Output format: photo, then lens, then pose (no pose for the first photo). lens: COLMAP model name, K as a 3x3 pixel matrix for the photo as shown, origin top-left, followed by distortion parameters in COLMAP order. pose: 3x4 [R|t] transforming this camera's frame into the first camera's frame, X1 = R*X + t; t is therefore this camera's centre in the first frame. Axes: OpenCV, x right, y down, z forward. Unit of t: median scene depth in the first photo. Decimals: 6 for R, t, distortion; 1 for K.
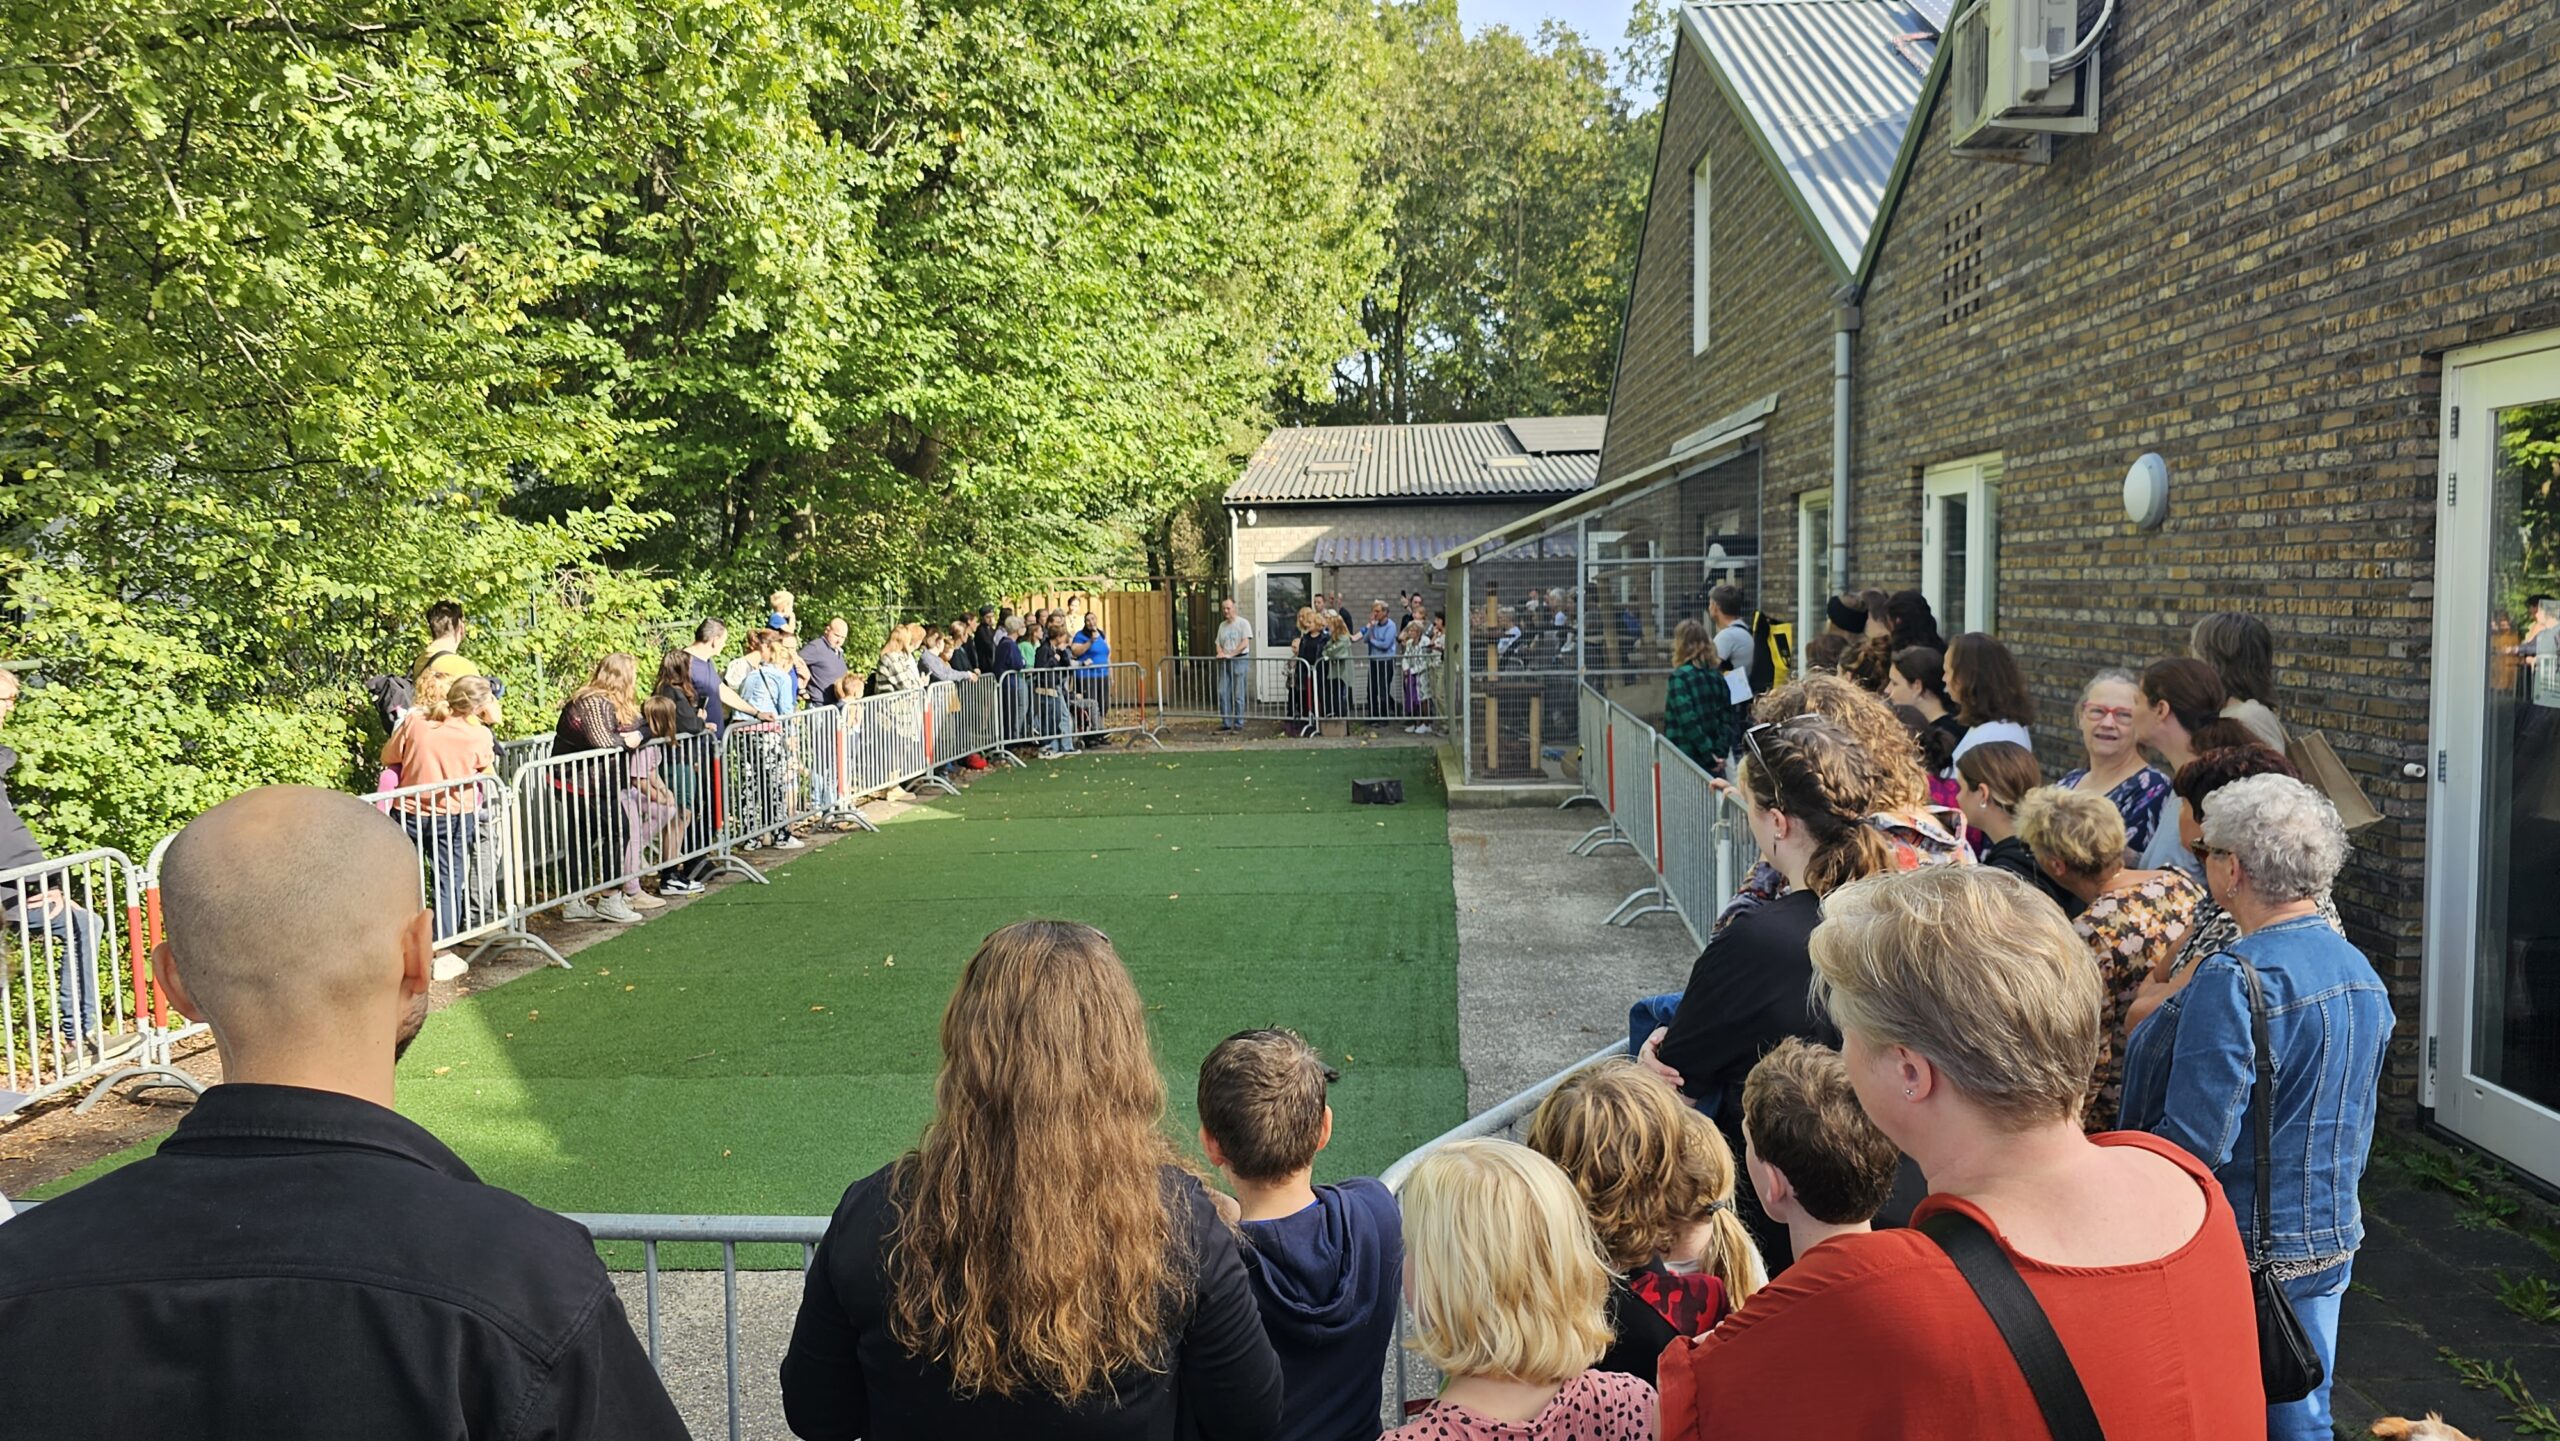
lens RADIAL K [[1715.5, 0, 1280.0], [0, 1715.5, 720.5], [0, 0, 1]] dist [0.096851, -0.044862]
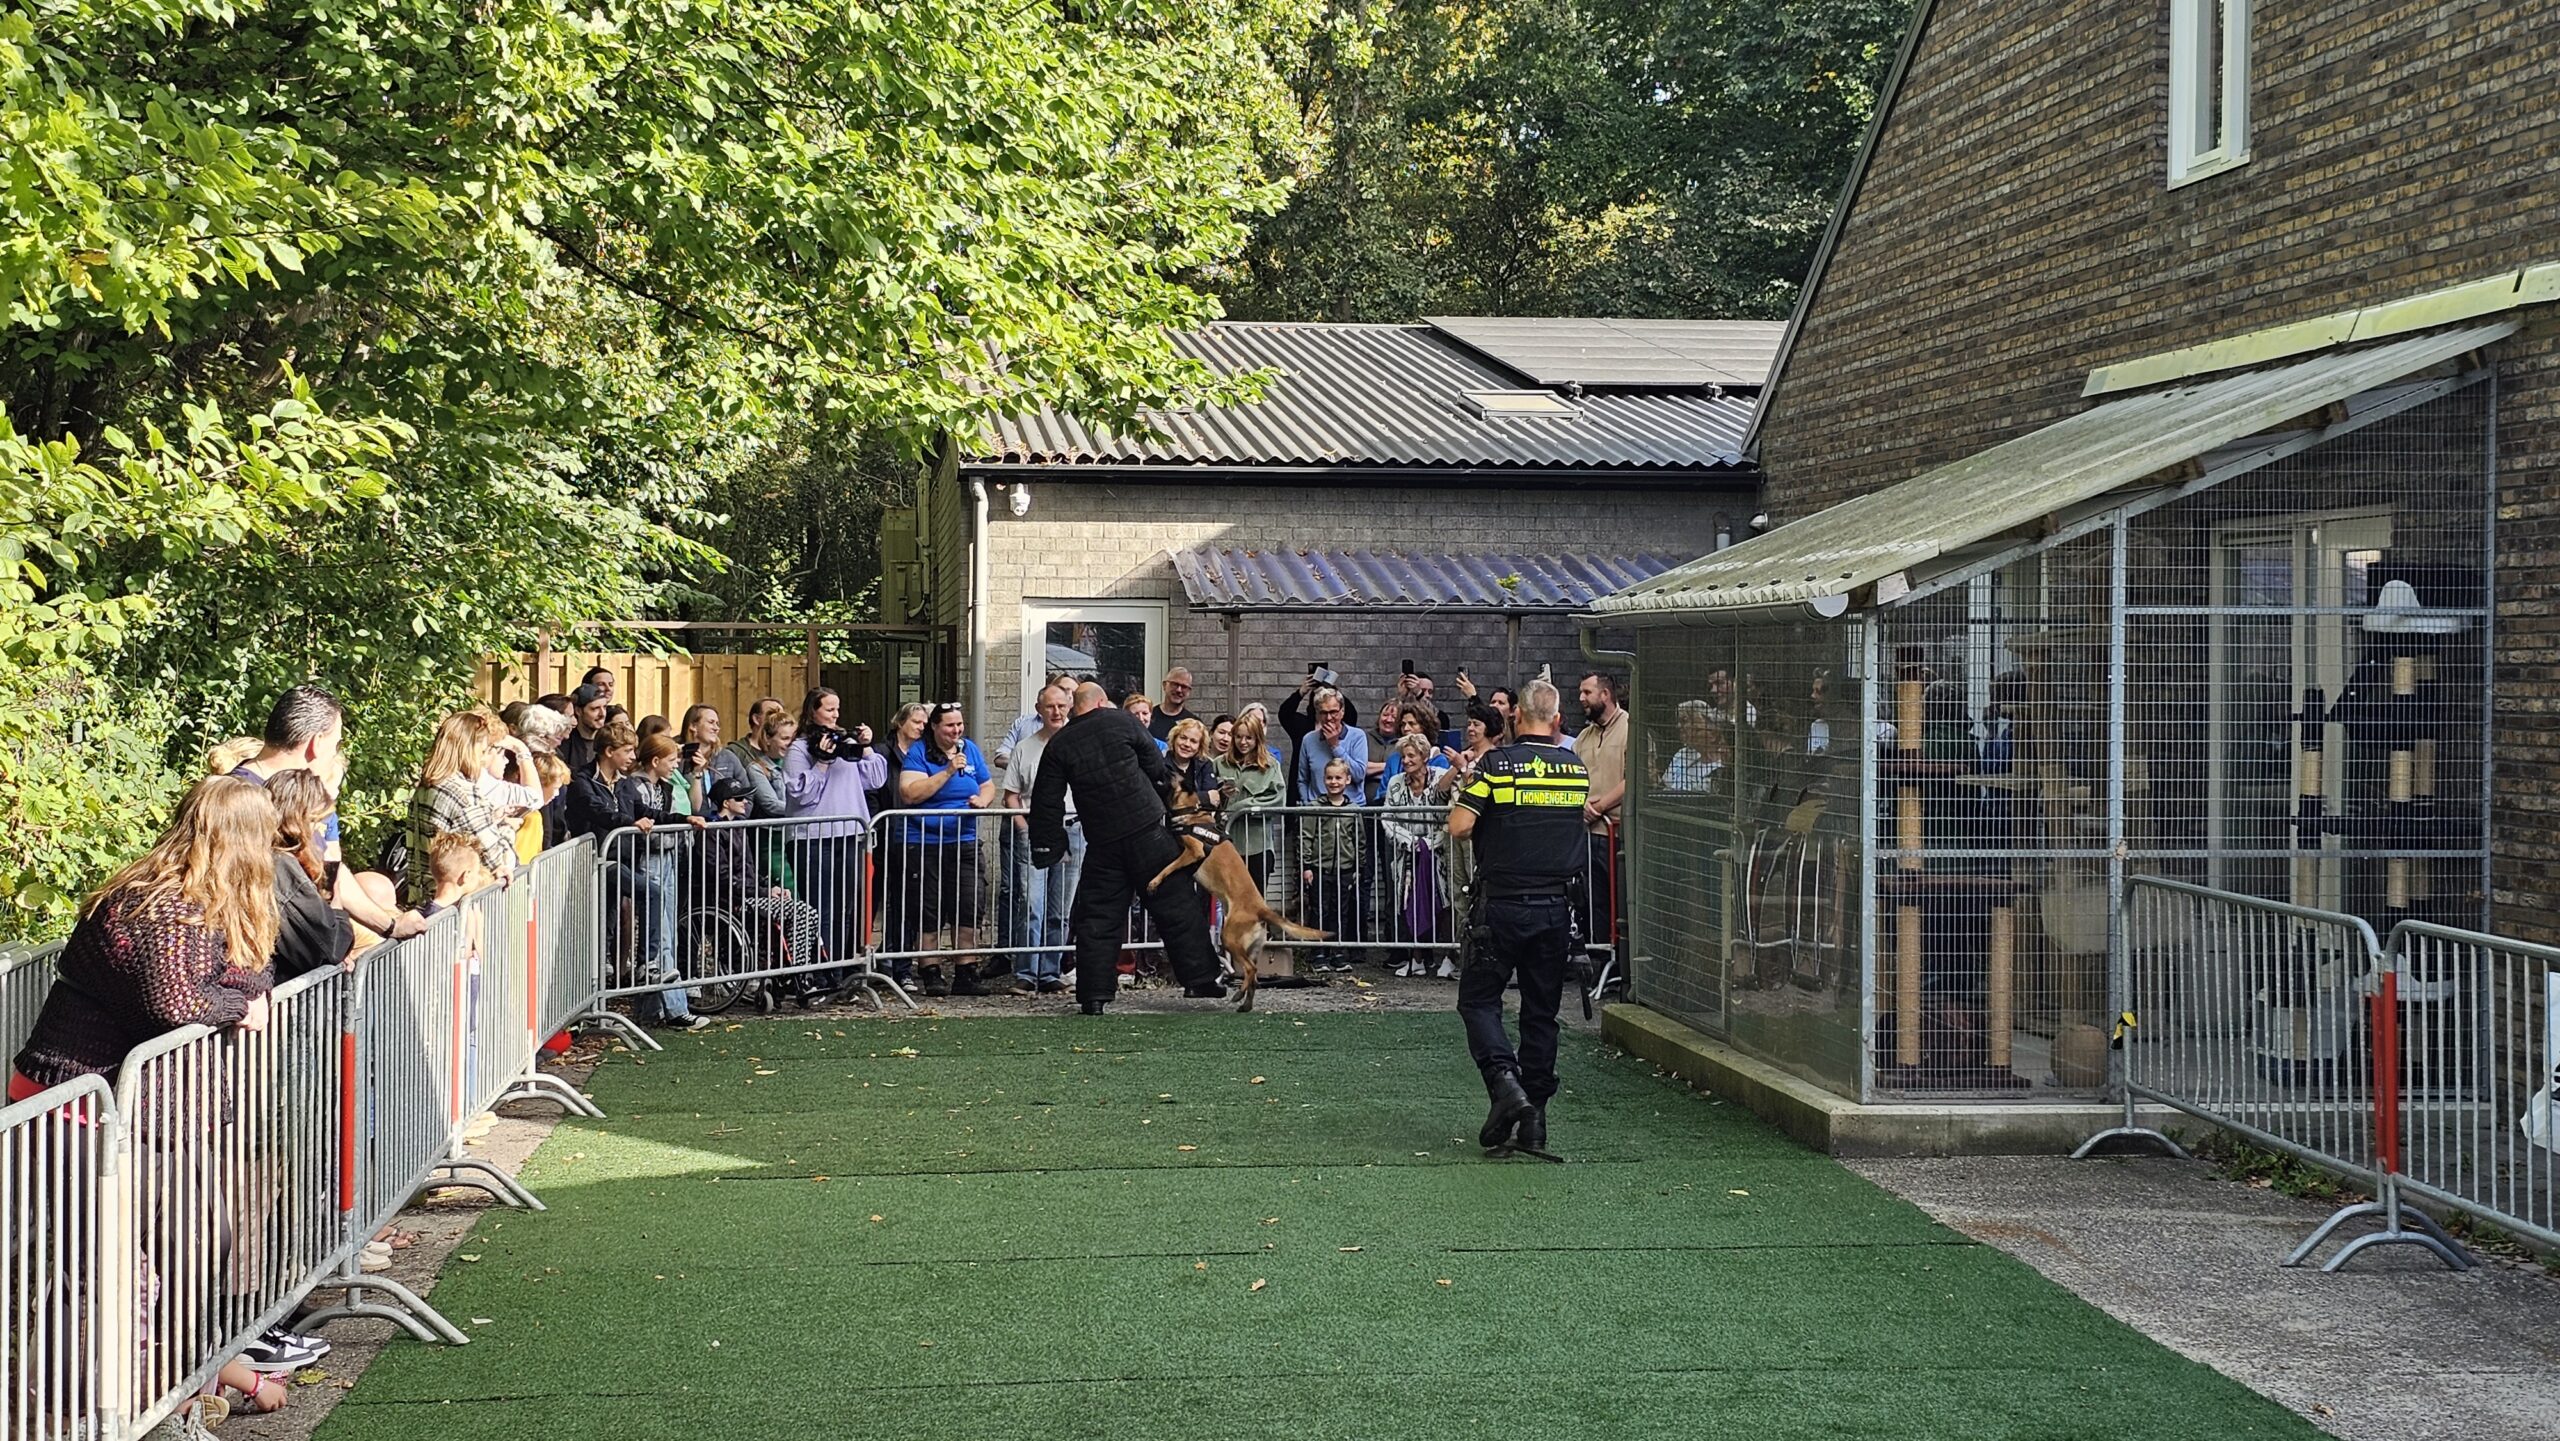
lens RADIAL K [[3572.3, 0, 1245.3], [0, 3572.3, 723.2], [0, 0, 1]] dist [0.213077, -0.778506]
pose [[0.985233, 0.023831, 0.169550, -0.224147], [-0.013186, 0.997886, -0.063637, 0.001130], [-0.170708, 0.060461, 0.983465, 0.114016]]
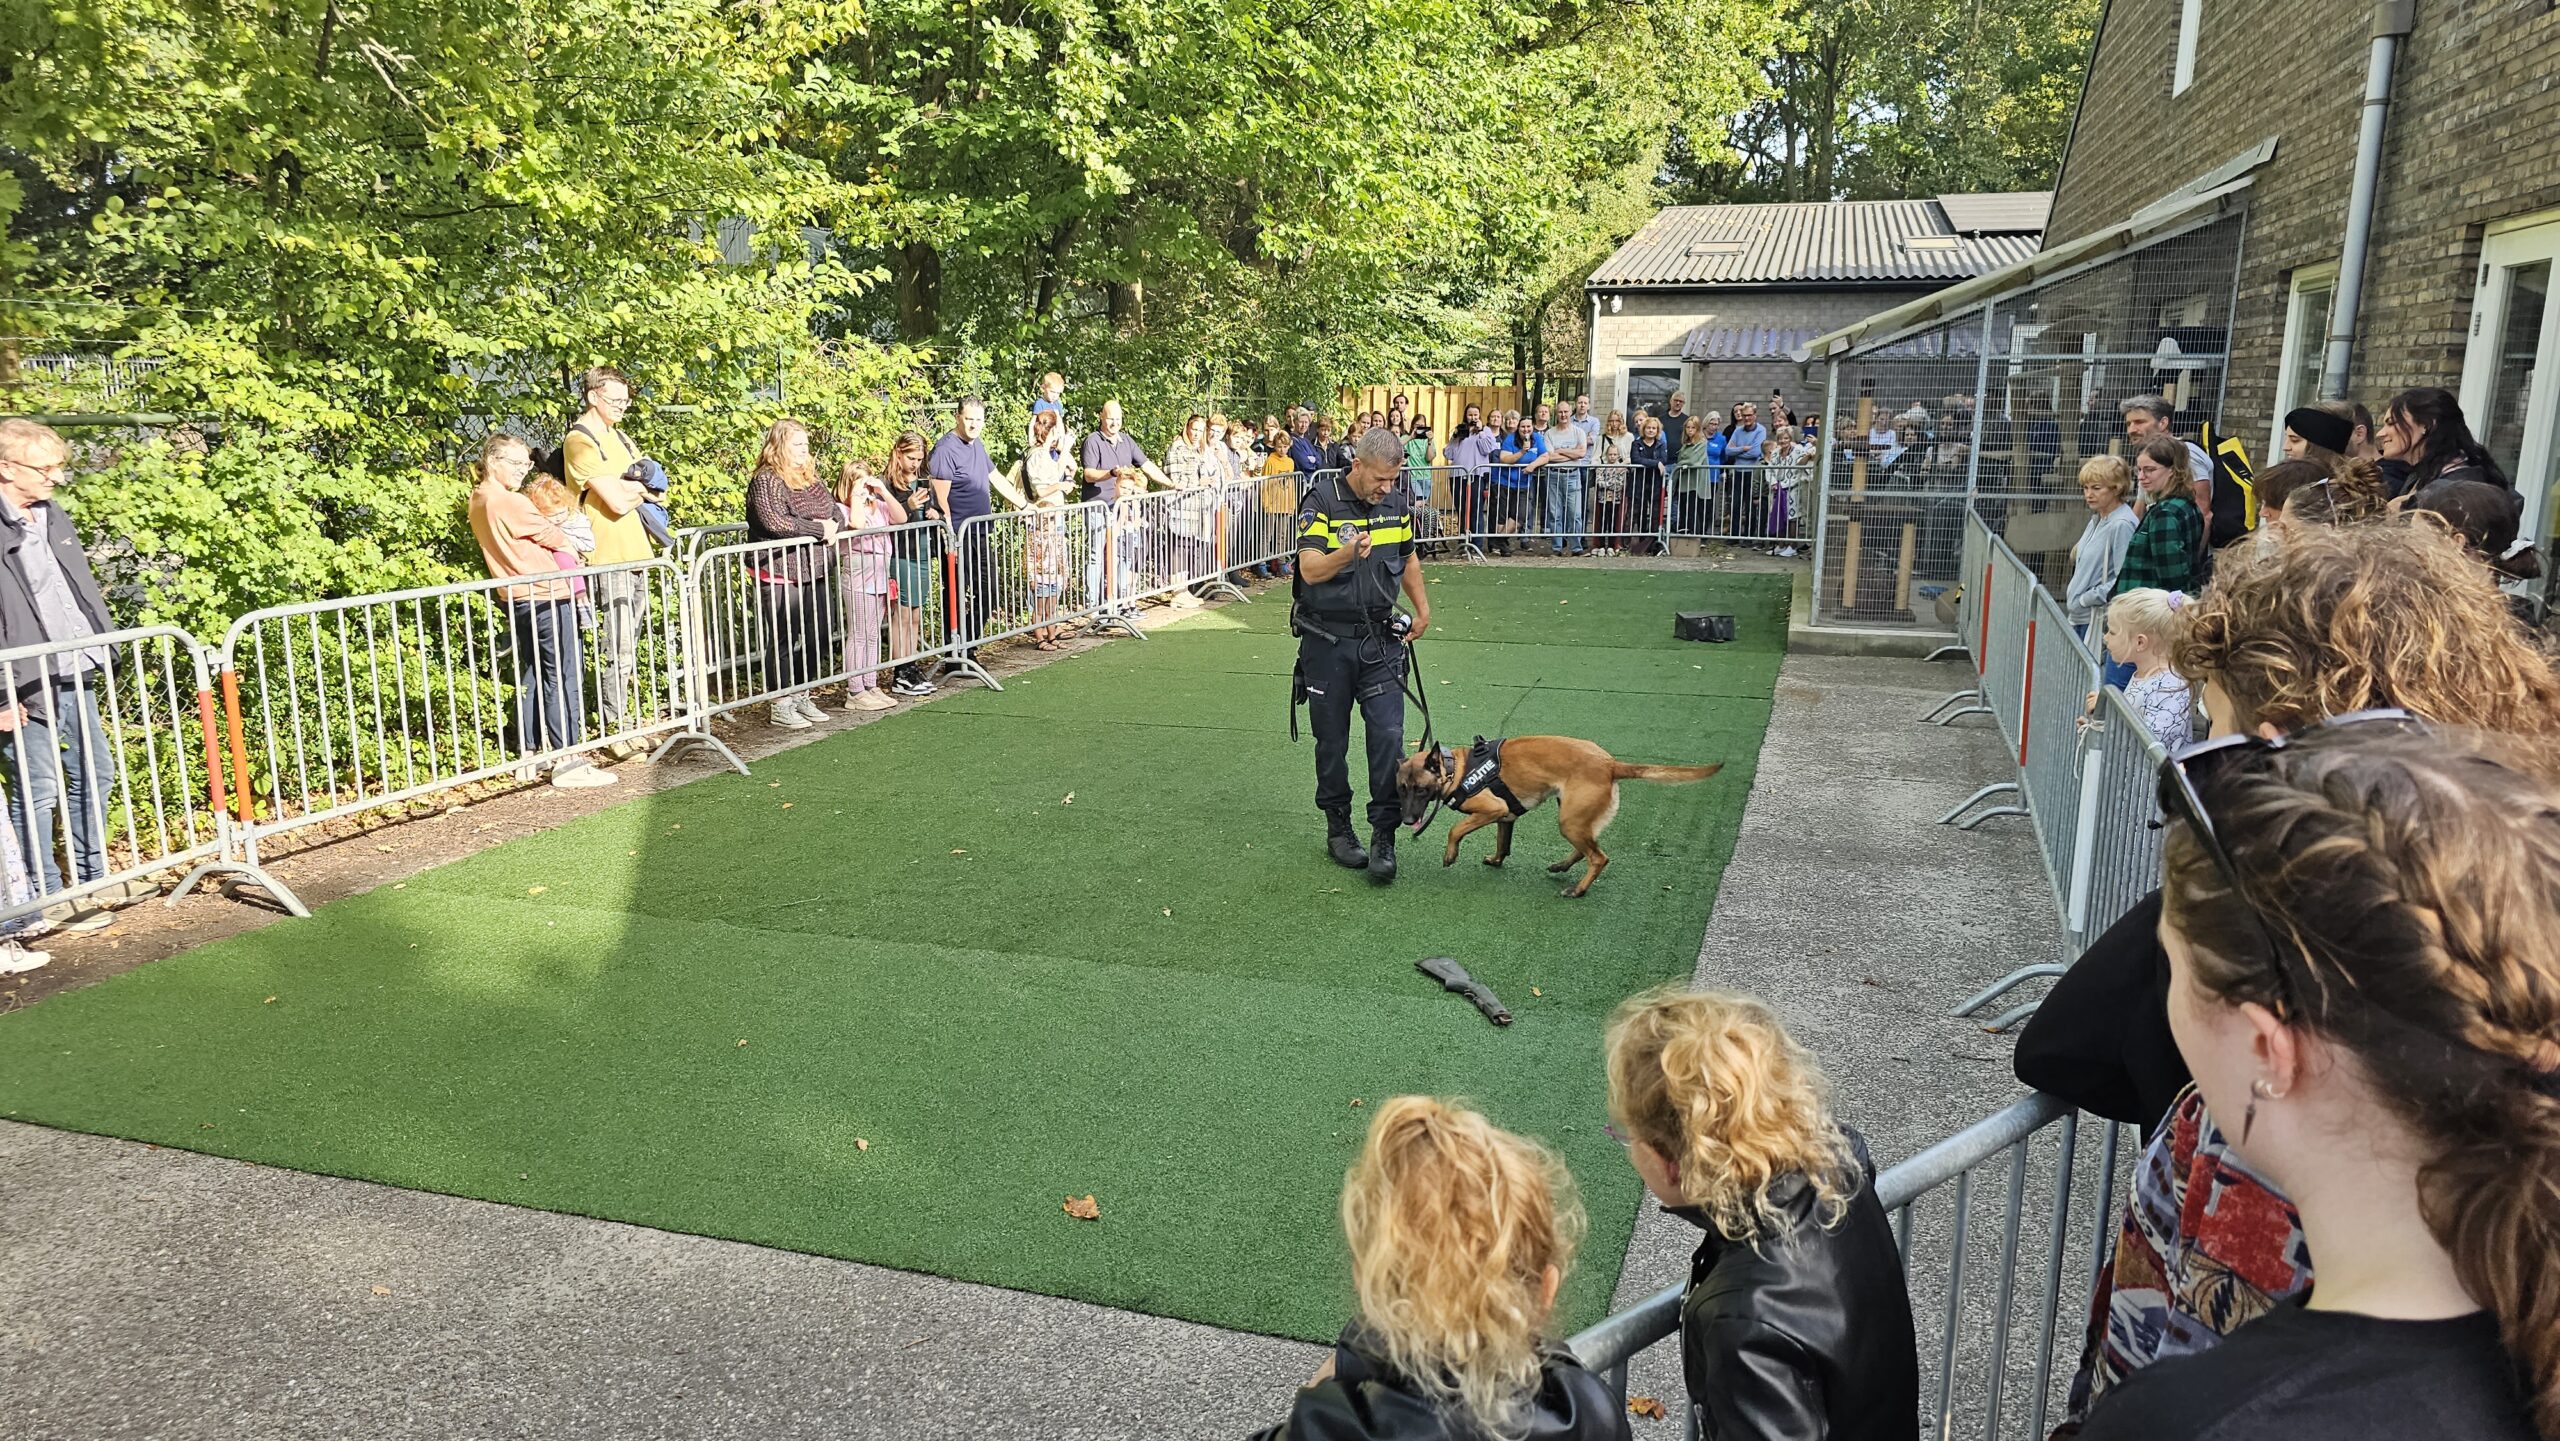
lens RADIAL K [[1712.5, 0, 1285.9], [0, 1712.5, 759.0], [0, 0, 1]] dist [0.044688, -0.022236]
pose [[0.974537, 0.074896, -0.211347, 0.042988], [-0.045298, 0.988892, 0.141568, -0.005782], [0.219602, -0.128390, 0.967104, 0.126416]]
